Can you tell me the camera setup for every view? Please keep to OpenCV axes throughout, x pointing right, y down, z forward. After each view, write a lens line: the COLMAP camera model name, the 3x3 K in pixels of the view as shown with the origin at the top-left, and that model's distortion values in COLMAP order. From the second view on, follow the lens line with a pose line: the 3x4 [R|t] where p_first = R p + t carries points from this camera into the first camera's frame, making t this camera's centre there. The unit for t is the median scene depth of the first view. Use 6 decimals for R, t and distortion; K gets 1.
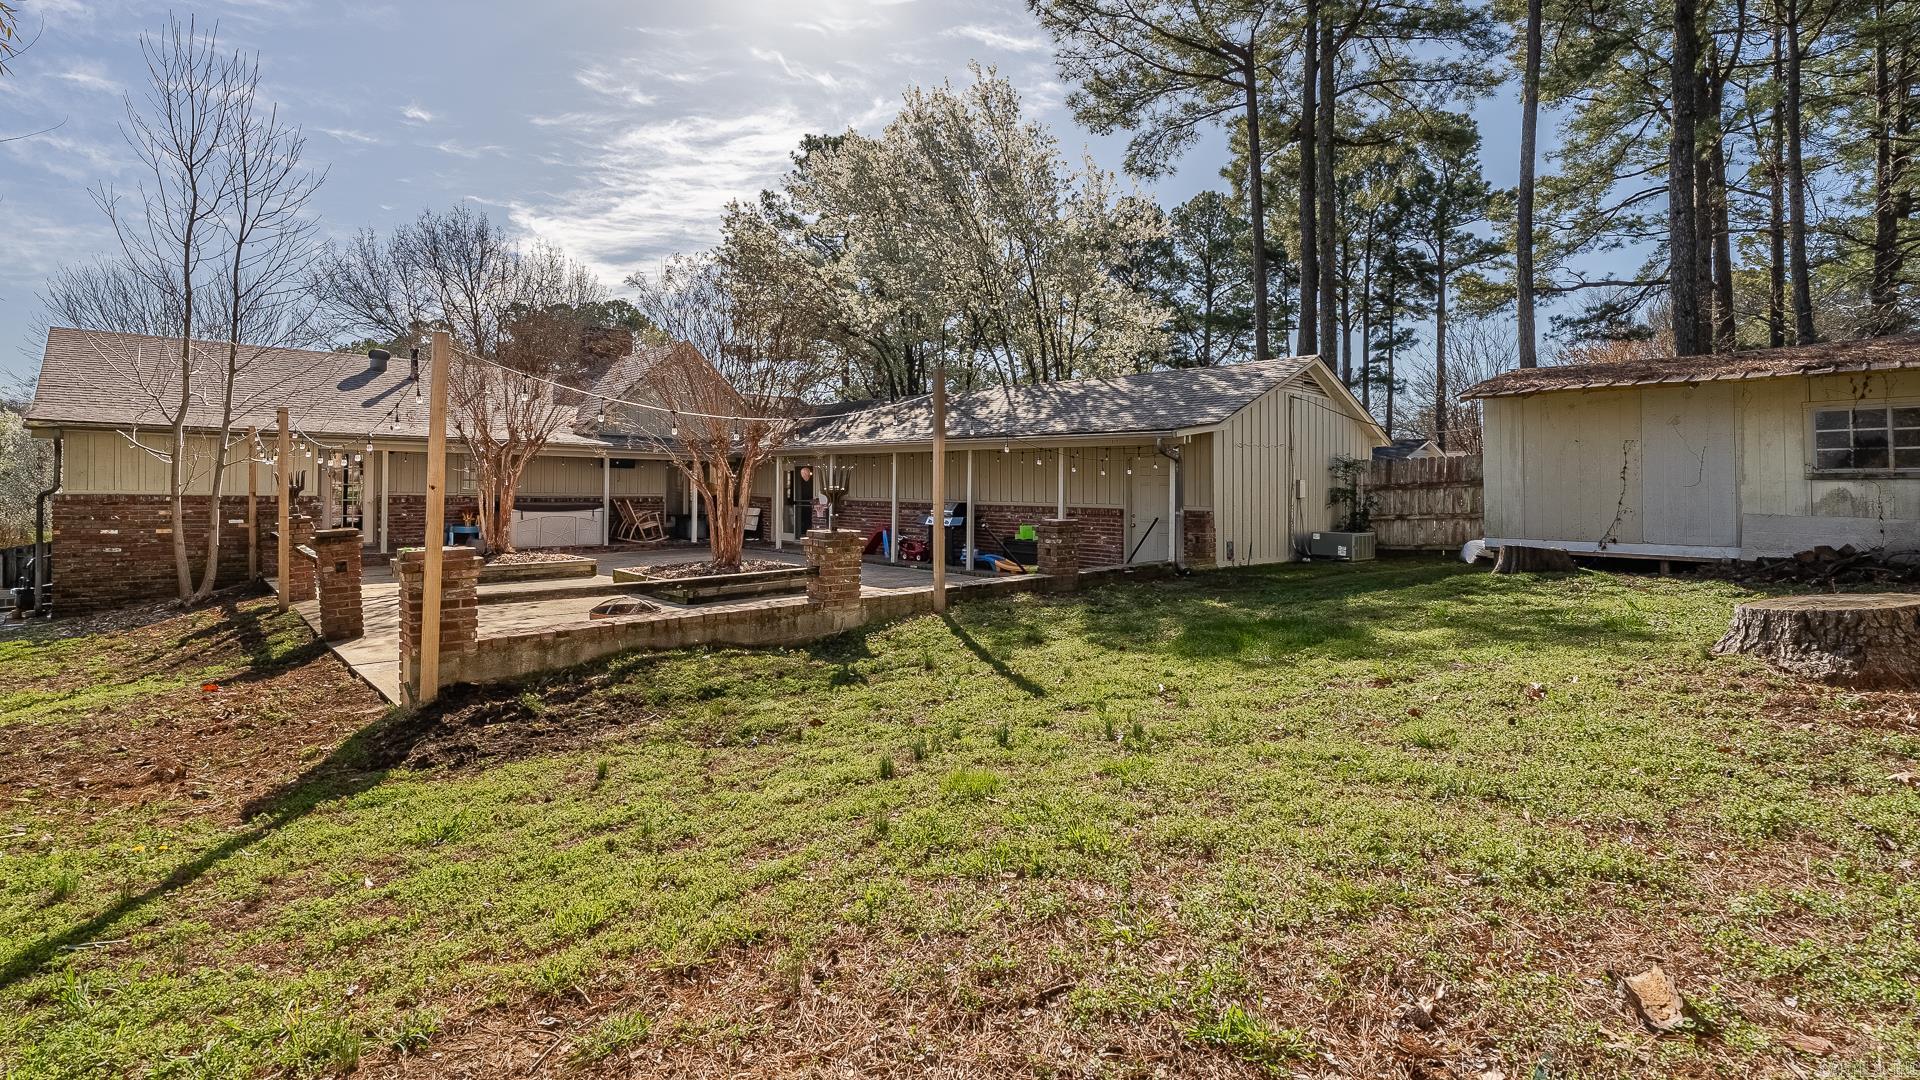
lens RADIAL K [[896.9, 0, 959.3], [0, 896.9, 536.1], [0, 0, 1]] dist [-0.000265, -0.000057]
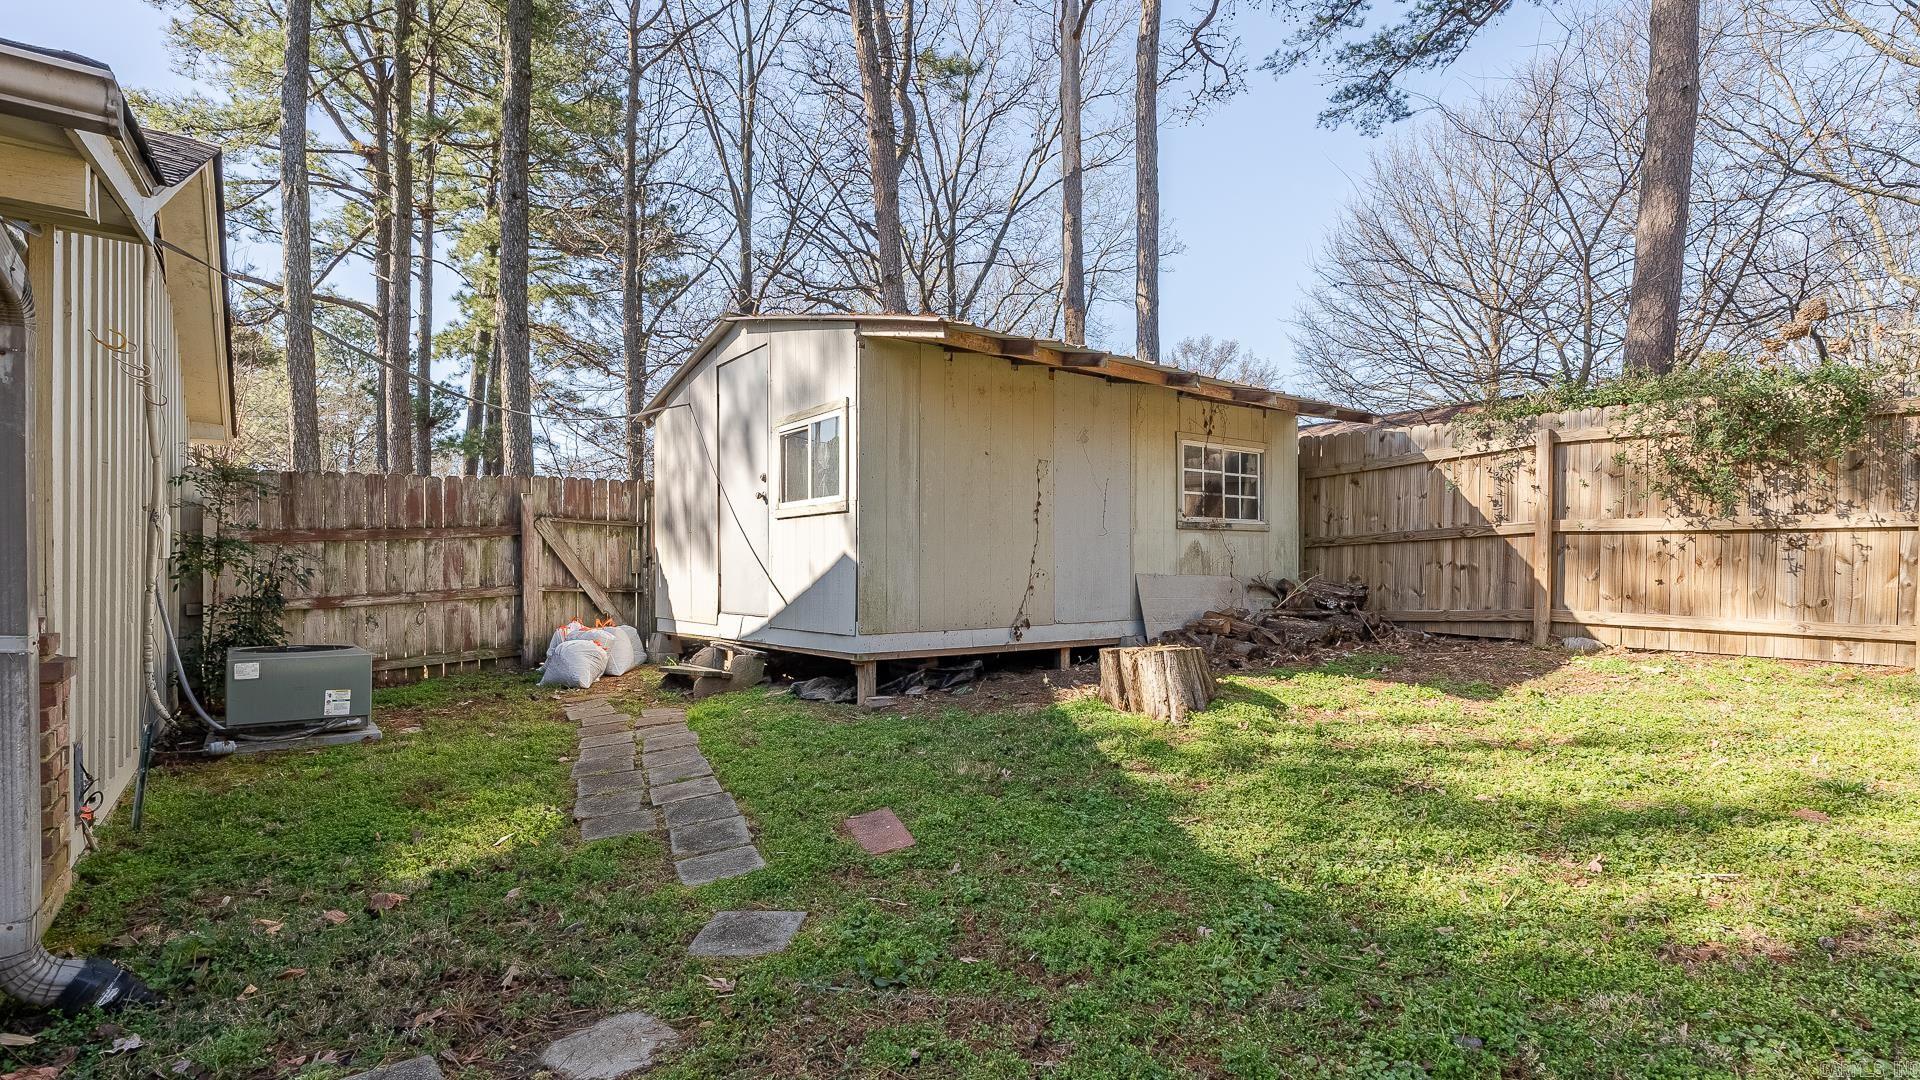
lens RADIAL K [[896.9, 0, 959.8], [0, 896.9, 553.1], [0, 0, 1]] dist [-0.000265, -0.000057]
pose [[0.101415, 0.007655, 0.994815, 0.082455], [0.051467, 0.998591, -0.012931, -0.024941], [-0.993512, 0.052511, 0.100878, 0.666392]]
